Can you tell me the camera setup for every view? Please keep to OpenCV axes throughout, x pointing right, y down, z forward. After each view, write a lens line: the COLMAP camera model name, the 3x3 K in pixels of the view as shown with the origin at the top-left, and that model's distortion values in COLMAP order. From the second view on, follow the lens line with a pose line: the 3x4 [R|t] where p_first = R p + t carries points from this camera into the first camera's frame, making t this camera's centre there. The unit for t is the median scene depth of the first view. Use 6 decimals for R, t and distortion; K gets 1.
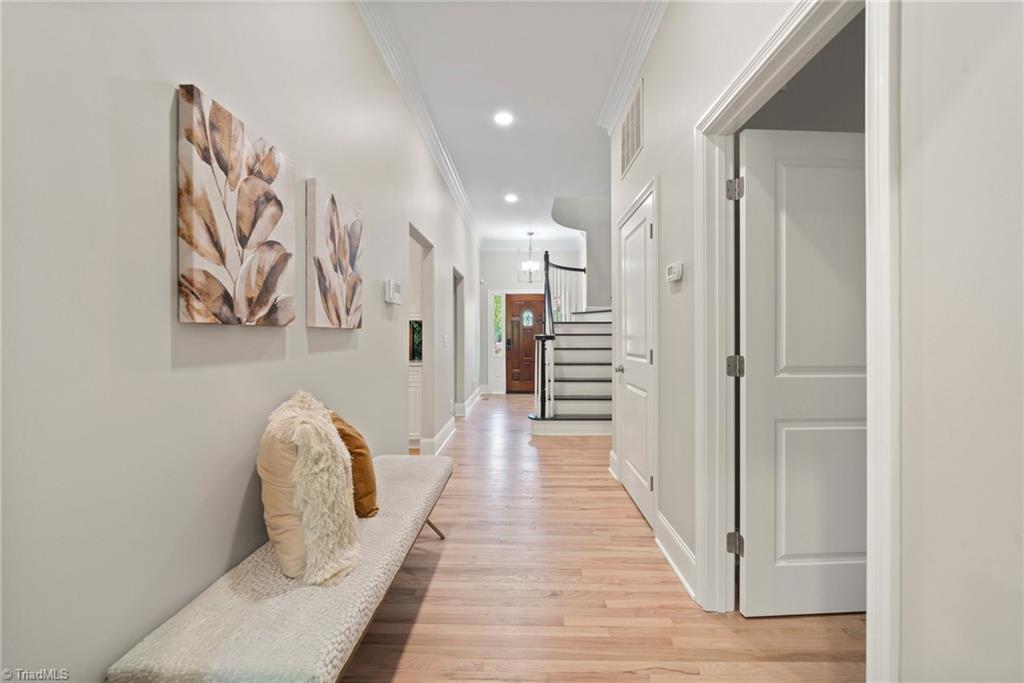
lens RADIAL K [[394.1, 0, 517.2], [0, 394.1, 339.9], [0, 0, 1]] dist [-0.003709, -0.000882]
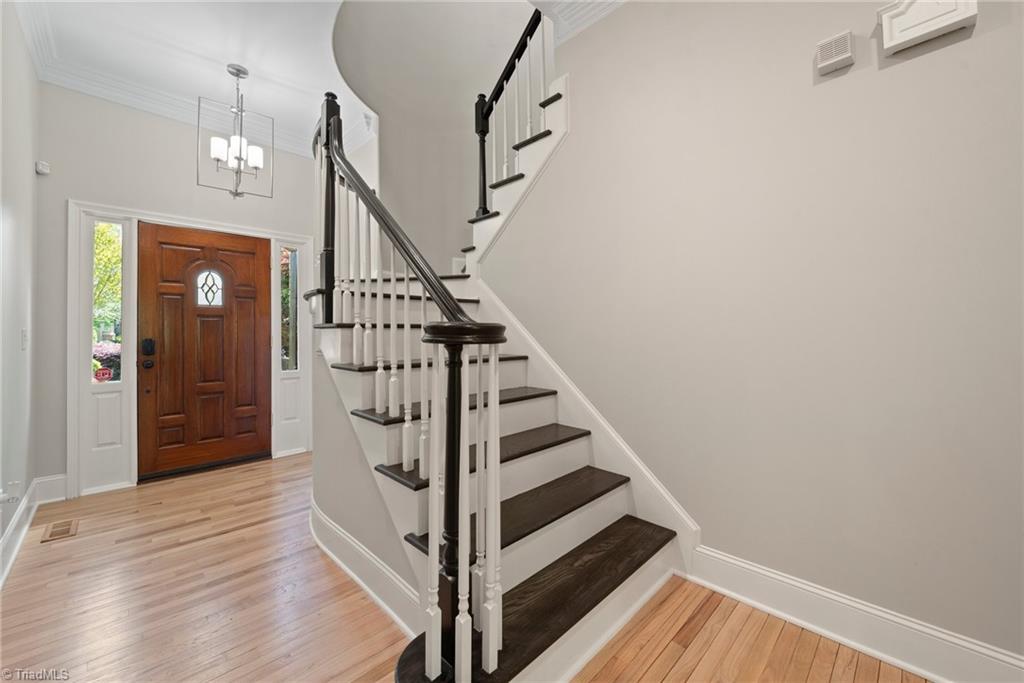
lens RADIAL K [[394.1, 0, 514.7], [0, 394.1, 334.2], [0, 0, 1]] dist [-0.003709, -0.000882]
pose [[0.692893, 0.012305, 0.720935, -0.050354], [-0.003907, 0.999904, -0.013311, -0.001123], [-0.721030, 0.006406, 0.692875, 0.485042]]
